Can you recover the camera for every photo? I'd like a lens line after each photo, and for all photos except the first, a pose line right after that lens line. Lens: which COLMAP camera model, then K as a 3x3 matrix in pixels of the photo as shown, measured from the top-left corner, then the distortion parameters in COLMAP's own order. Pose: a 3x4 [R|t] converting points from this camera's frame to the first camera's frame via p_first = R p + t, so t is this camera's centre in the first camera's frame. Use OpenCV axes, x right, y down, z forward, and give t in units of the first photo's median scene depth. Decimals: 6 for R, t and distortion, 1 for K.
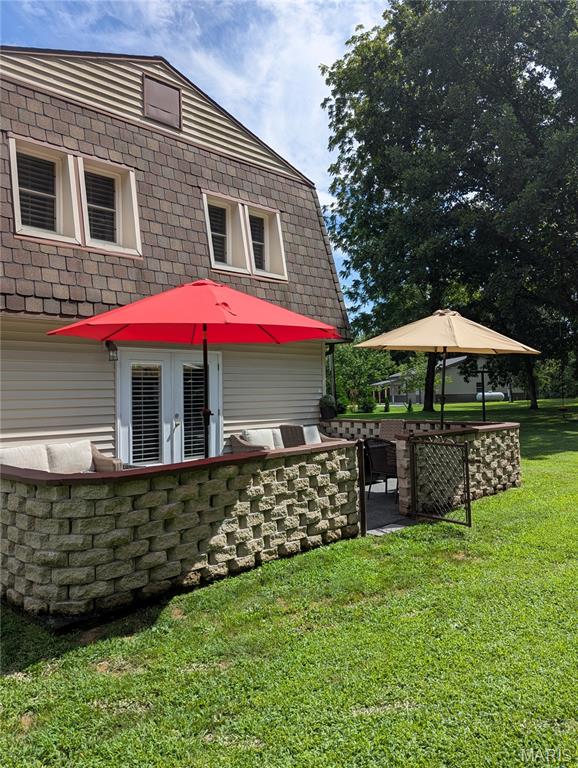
lens RADIAL K [[572.6, 0, 305.7], [0, 572.6, 382.3], [0, 0, 1]] dist [0.071868, -0.081639]
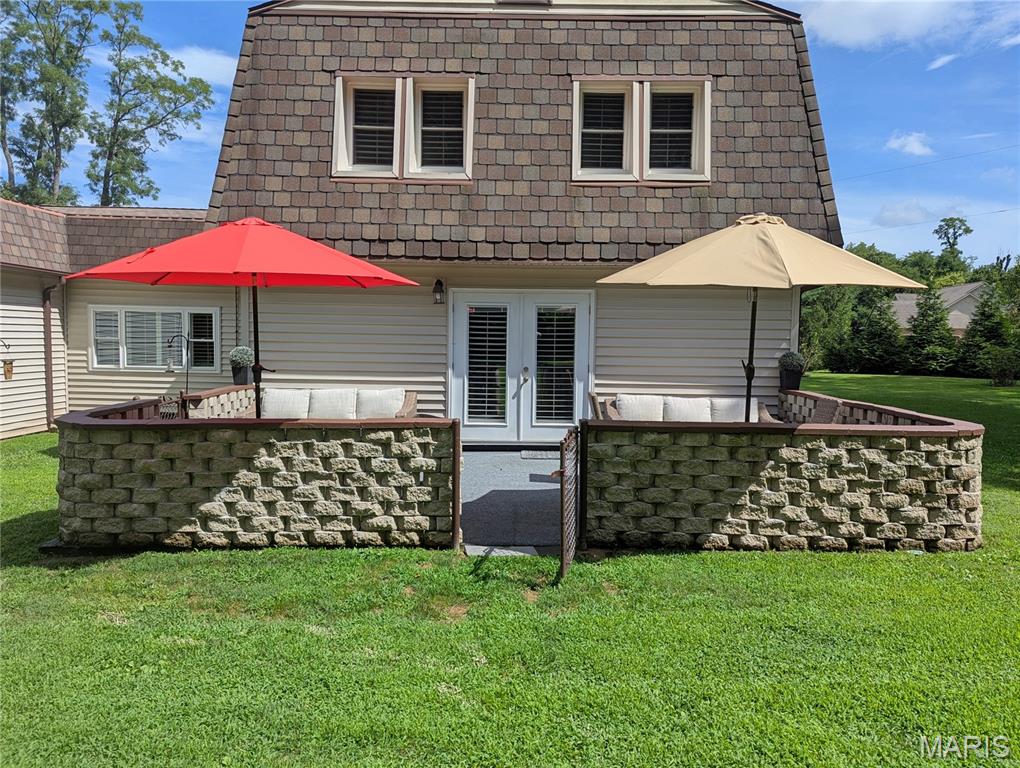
lens RADIAL K [[714.2, 0, 512.8], [0, 714.2, 371.8], [0, 0, 1]] dist [0.069728, -0.062947]
pose [[0.709059, 0.067911, -0.701871, 0.590290], [-0.014385, 0.996538, 0.081890, -0.026774], [0.705002, -0.047969, 0.707581, 0.316167]]
